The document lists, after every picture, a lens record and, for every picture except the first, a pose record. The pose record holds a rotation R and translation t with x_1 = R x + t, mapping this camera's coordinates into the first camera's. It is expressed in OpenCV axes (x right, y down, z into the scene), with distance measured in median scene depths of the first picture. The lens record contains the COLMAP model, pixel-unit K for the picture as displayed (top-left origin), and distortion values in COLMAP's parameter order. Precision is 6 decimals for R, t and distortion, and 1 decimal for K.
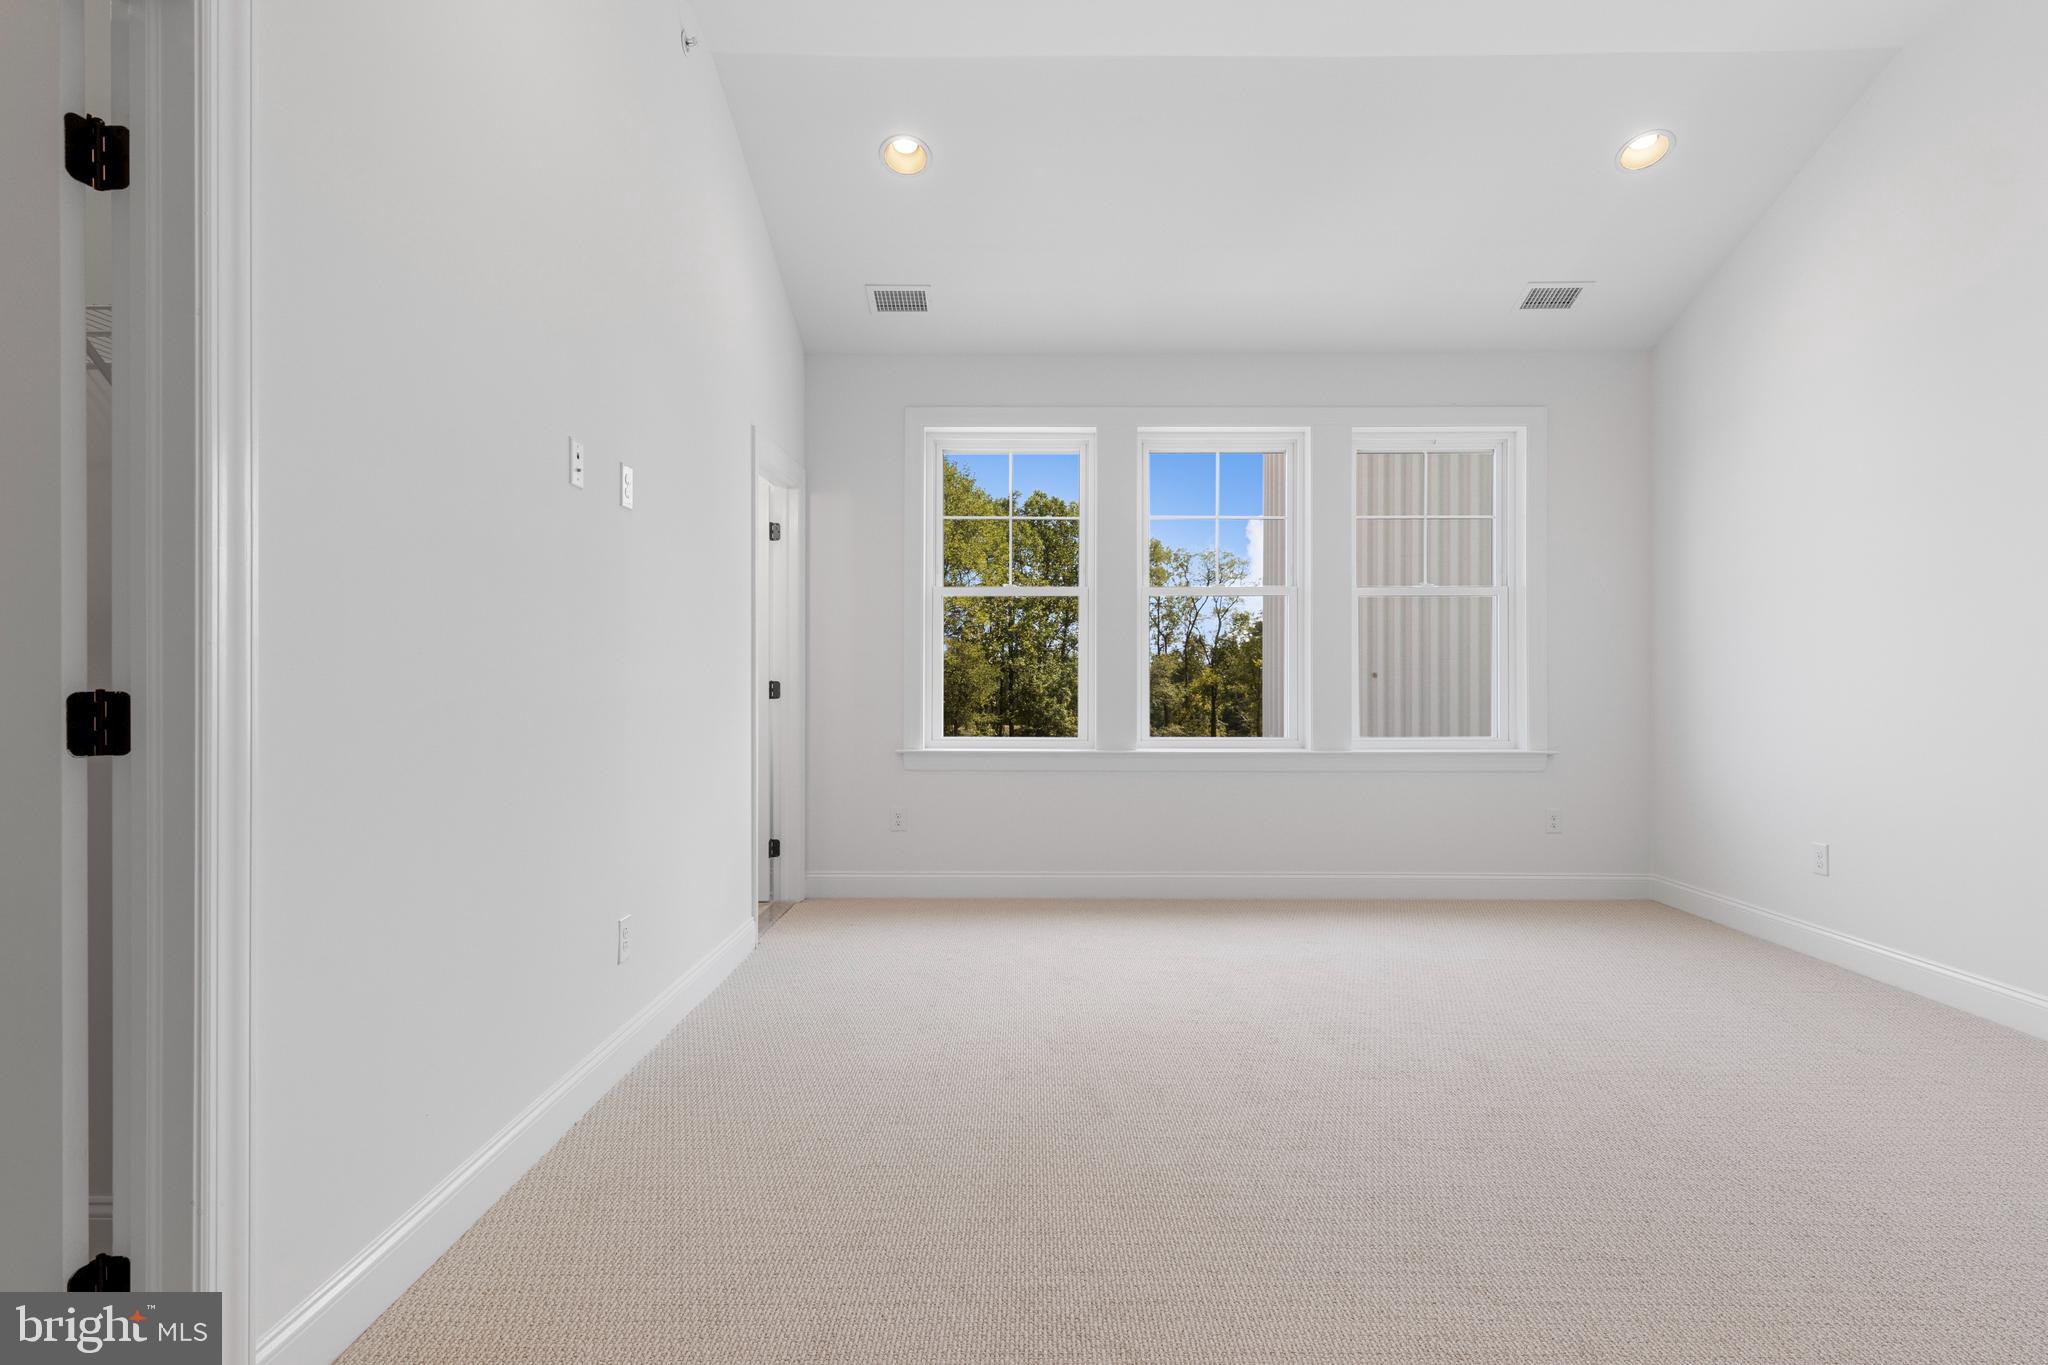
lens RADIAL K [[1018.2, 0, 1024.0], [0, 1018.2, 682.5], [0, 0, 1]] dist [0.003888, 0.000343]
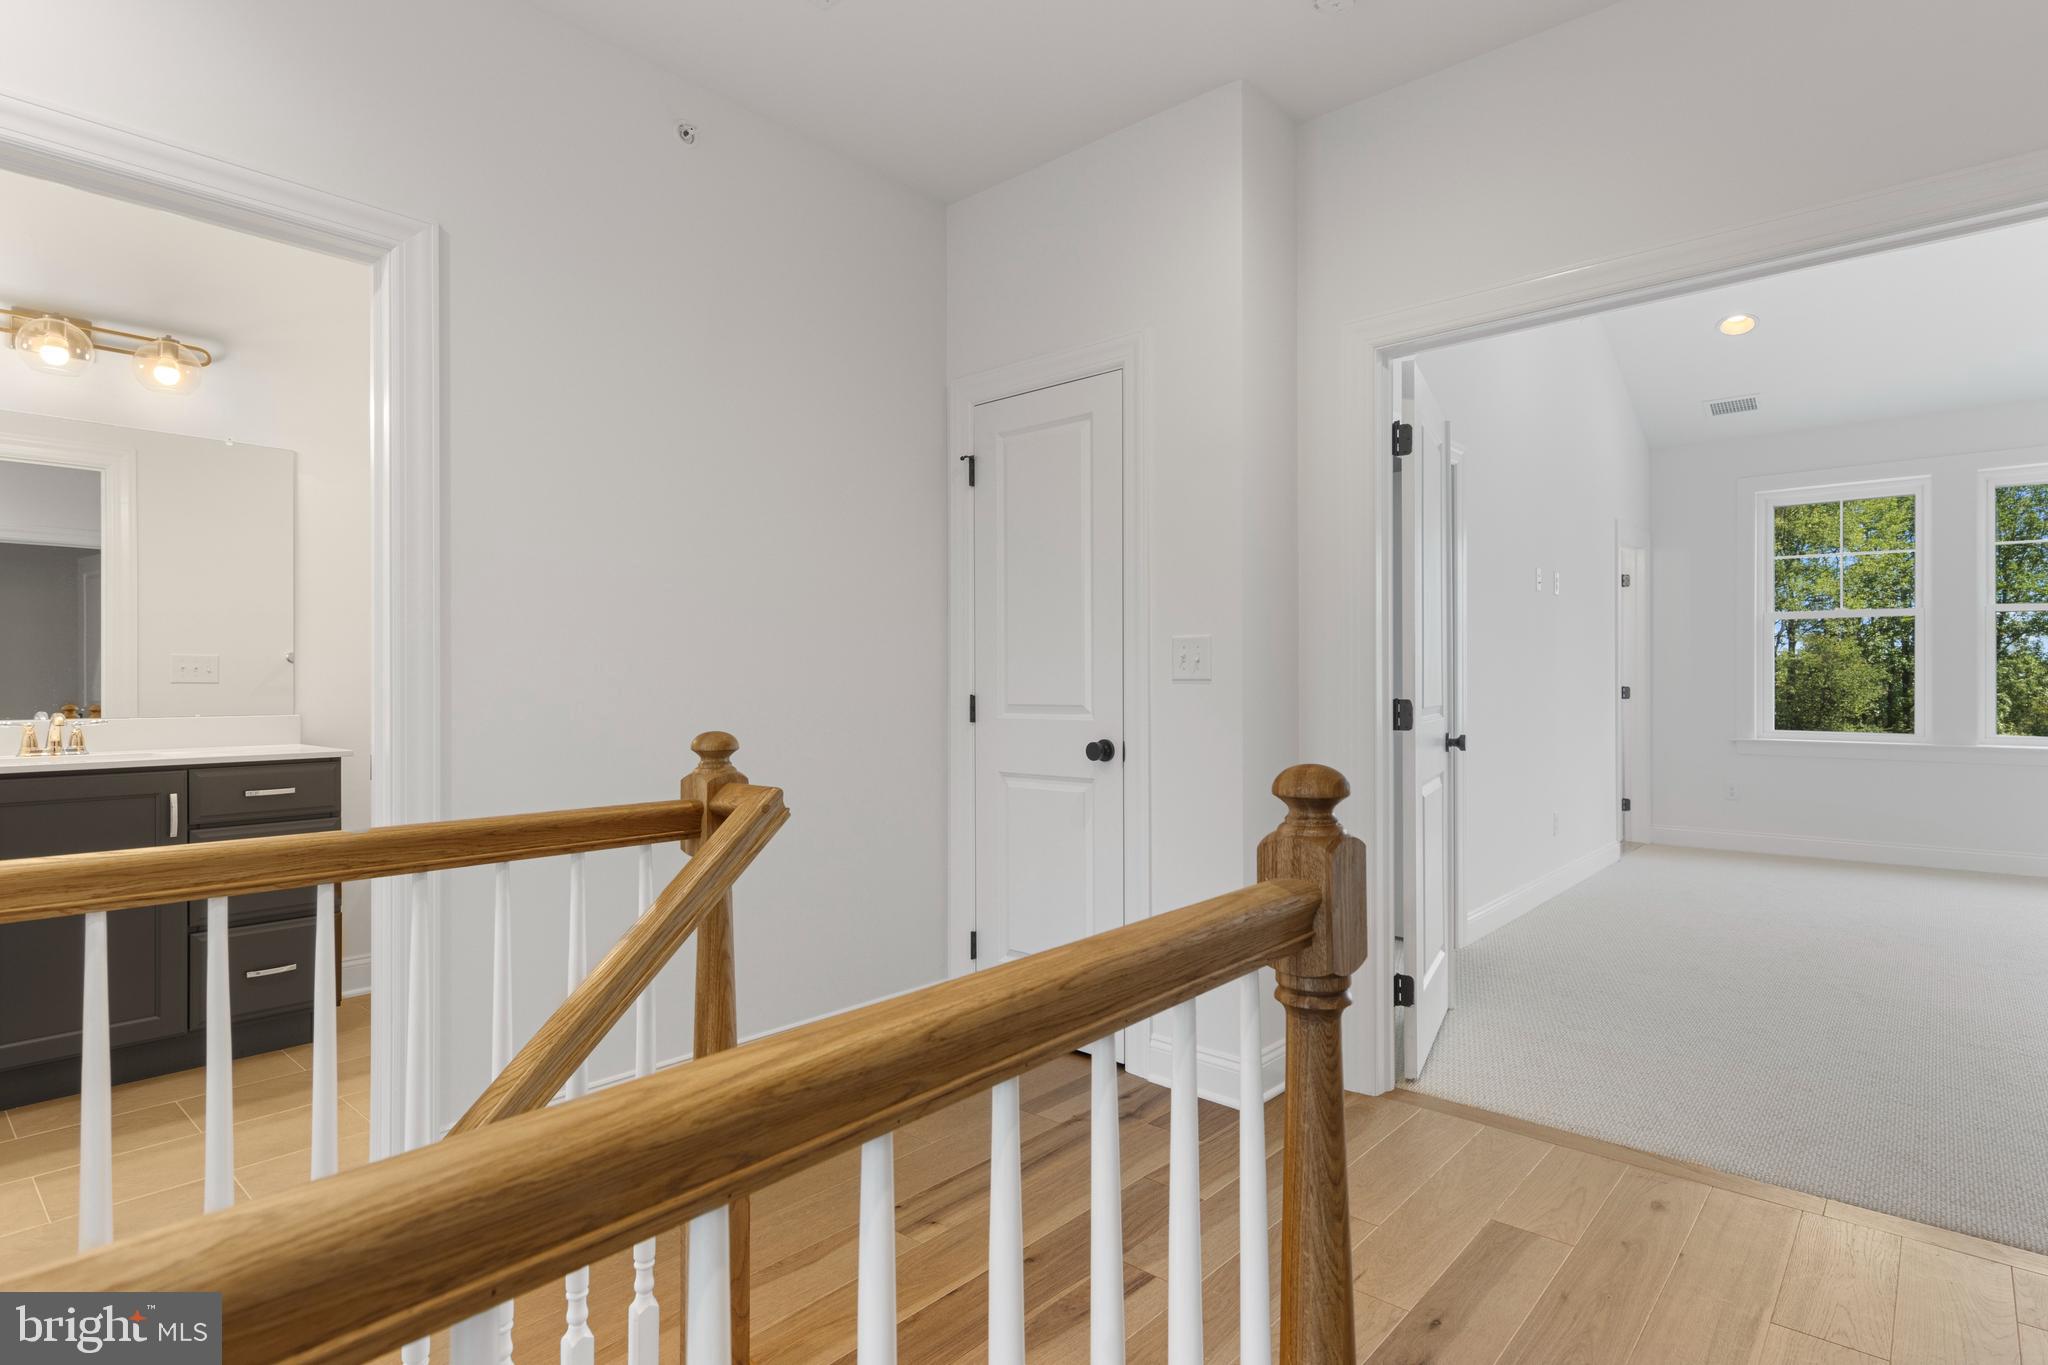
lens RADIAL K [[1018.2, 0, 1024.0], [0, 1018.2, 682.5], [0, 0, 1]] dist [0.003888, 0.000343]
pose [[0.745685, -0.003407, -0.666290, 0.073585], [0.000723, 0.999990, -0.004305, -0.001255], [0.666299, 0.002728, 0.745680, -0.598337]]
